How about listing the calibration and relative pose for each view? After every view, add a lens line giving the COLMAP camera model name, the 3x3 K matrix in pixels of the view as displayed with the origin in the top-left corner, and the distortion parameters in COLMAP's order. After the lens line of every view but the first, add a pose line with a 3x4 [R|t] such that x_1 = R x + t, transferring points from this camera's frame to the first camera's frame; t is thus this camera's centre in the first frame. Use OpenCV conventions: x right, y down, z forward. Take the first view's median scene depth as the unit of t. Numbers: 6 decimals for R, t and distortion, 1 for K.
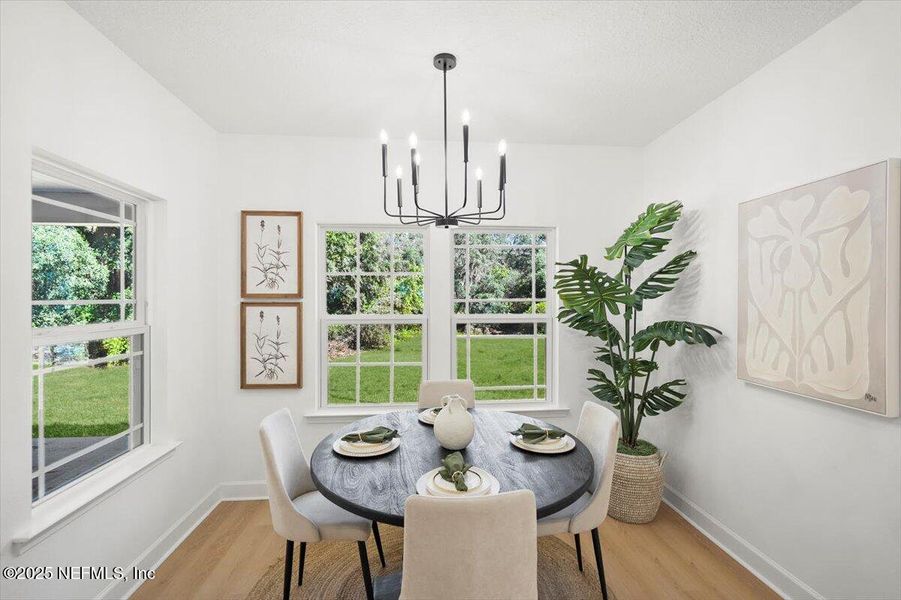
lens RADIAL K [[418.8, 0, 449.4], [0, 418.8, 302.1], [0, 0, 1]] dist [-0.000112, 0.000625]
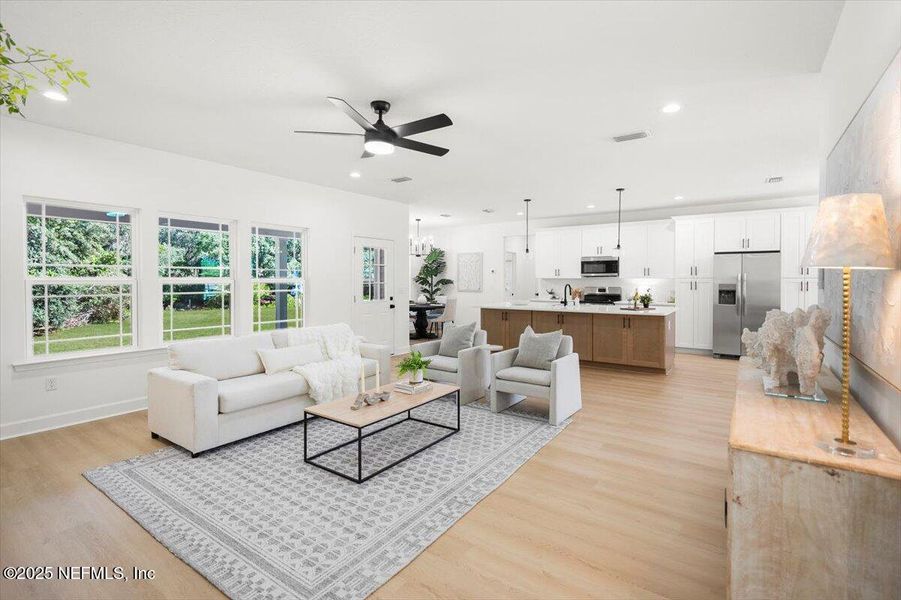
lens RADIAL K [[418.8, 0, 450.9], [0, 418.8, 282.7], [0, 0, 1]] dist [-0.000112, 0.000625]
pose [[0.657212, -0.007176, 0.753671, -2.345469], [0.002654, 0.999971, 0.007207, 0.051594], [-0.753701, -0.002736, 0.657212, -1.647742]]
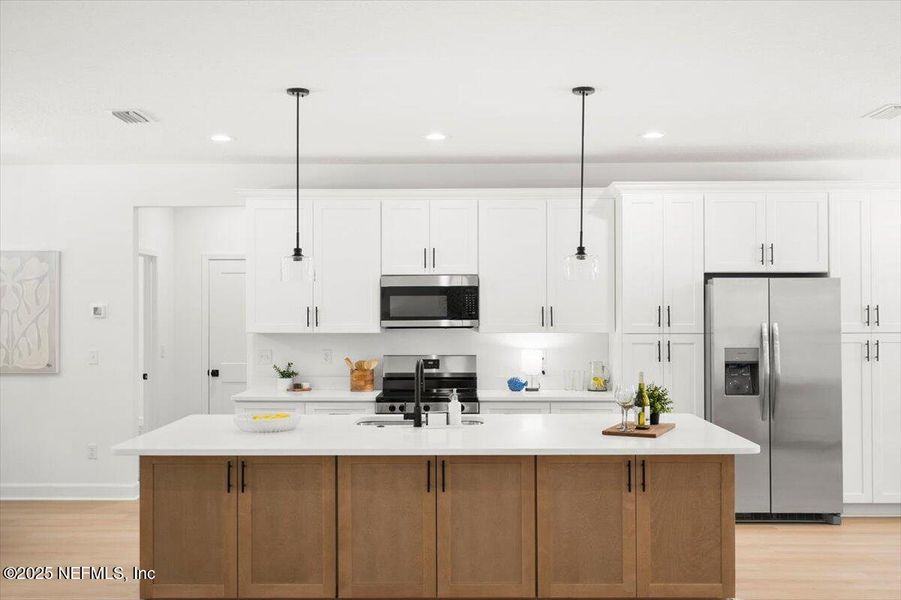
lens RADIAL K [[906.5, 0, 454.6], [0, 906.5, 303.9], [0, 0, 1]] dist [-0.002293, 0.000000]
pose [[0.116283, 0.006777, 0.993193, -1.794695], [0.007101, 0.999945, -0.007654, -0.012985], [-0.993191, 0.007943, 0.116229, -0.841686]]
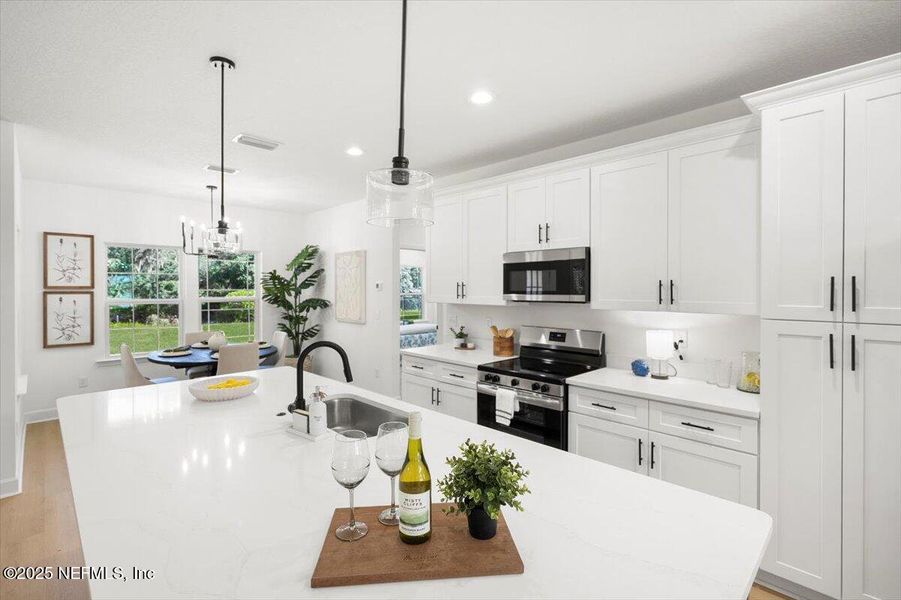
lens RADIAL K [[418.8, 0, 447.6], [0, 418.8, 284.6], [0, 0, 1]] dist [-0.000112, 0.000625]
pose [[0.773622, 0.004305, 0.633633, -0.349654], [0.003200, 0.999938, -0.010700, -0.004445], [-0.633639, 0.010305, 0.773560, -1.204039]]
